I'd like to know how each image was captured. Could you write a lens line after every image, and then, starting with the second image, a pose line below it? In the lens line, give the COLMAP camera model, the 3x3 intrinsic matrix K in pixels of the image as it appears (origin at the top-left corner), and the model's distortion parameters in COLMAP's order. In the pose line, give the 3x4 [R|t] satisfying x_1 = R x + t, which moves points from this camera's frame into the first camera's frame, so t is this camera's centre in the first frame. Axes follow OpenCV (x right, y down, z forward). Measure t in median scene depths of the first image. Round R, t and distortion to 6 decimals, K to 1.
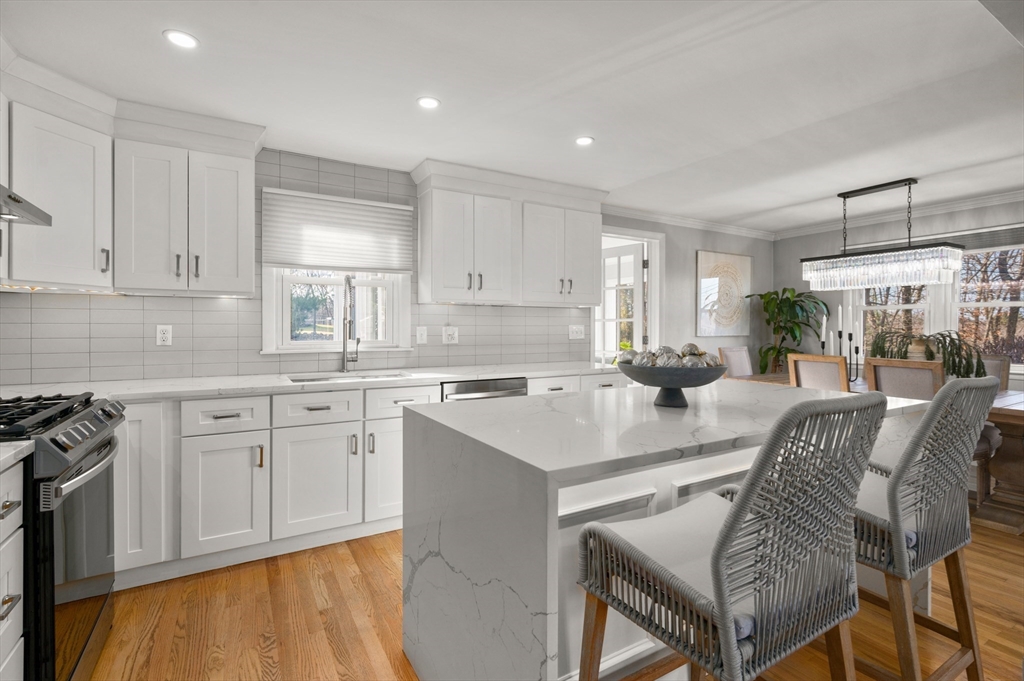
lens RADIAL K [[496.1, 0, 515.9], [0, 496.1, 332.4], [0, 0, 1]] dist [-0.000525, 0.000581]
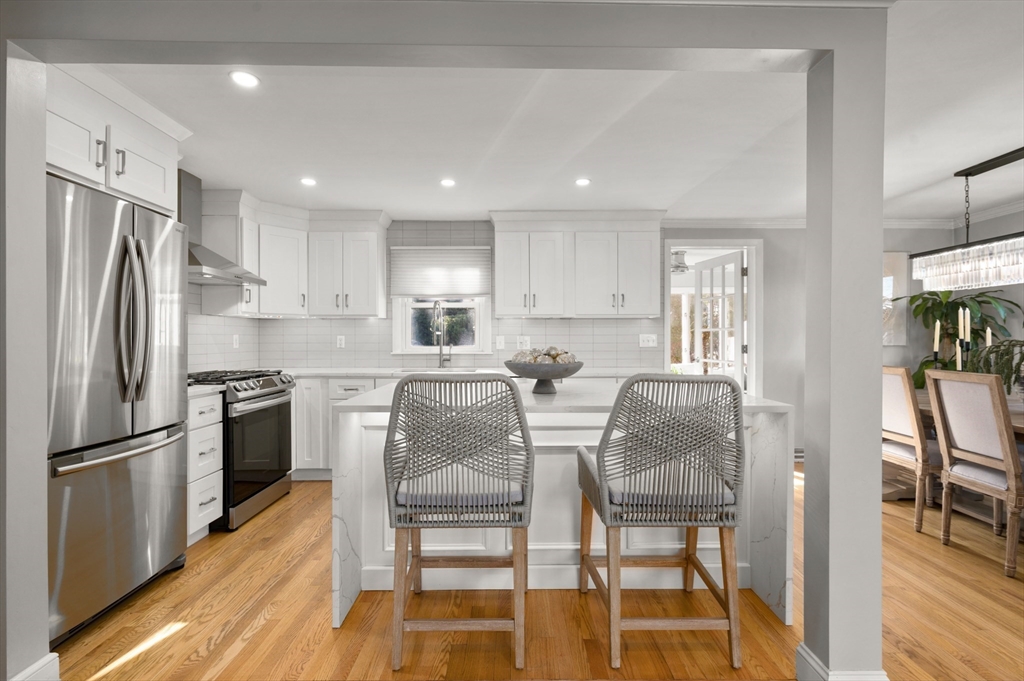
lens RADIAL K [[496.1, 0, 514.2], [0, 496.1, 342.0], [0, 0, 1]] dist [-0.000525, 0.000581]
pose [[0.852775, 0.000579, -0.522278, 0.545245], [-0.003270, 0.999986, -0.004231, 0.009604], [0.522268, 0.005316, 0.852765, -0.103294]]
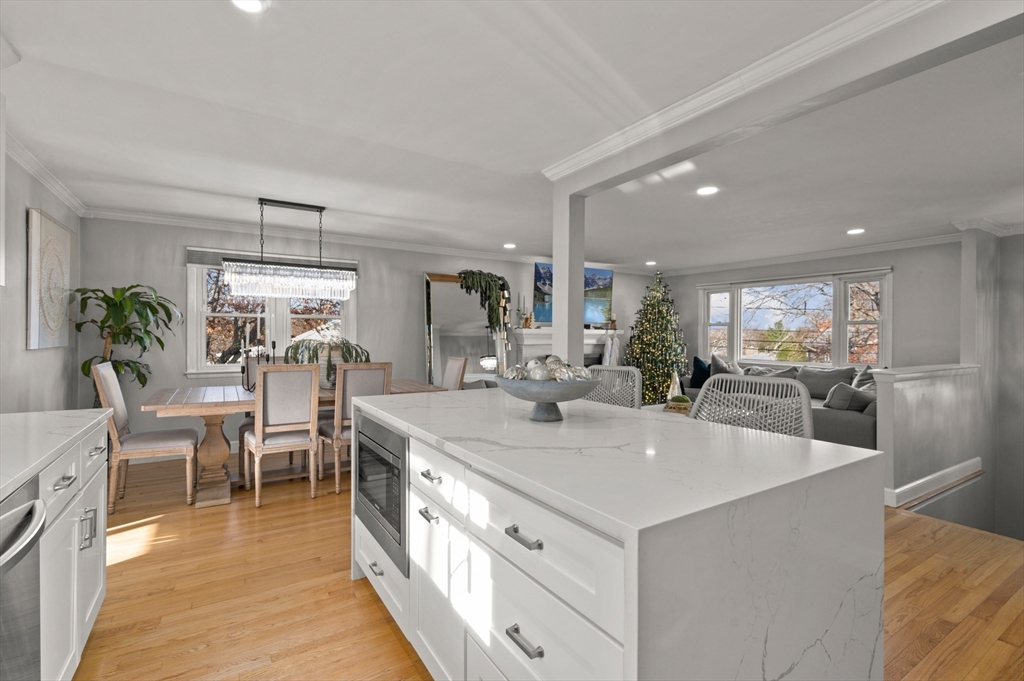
lens RADIAL K [[496.1, 0, 514.6], [0, 496.1, 339.0], [0, 0, 1]] dist [-0.000525, 0.000581]
pose [[-0.004285, -0.003918, 0.999983, -0.389131], [0.001670, 0.999991, 0.003925, -0.007726], [-0.999989, 0.001686, -0.004279, 0.605584]]
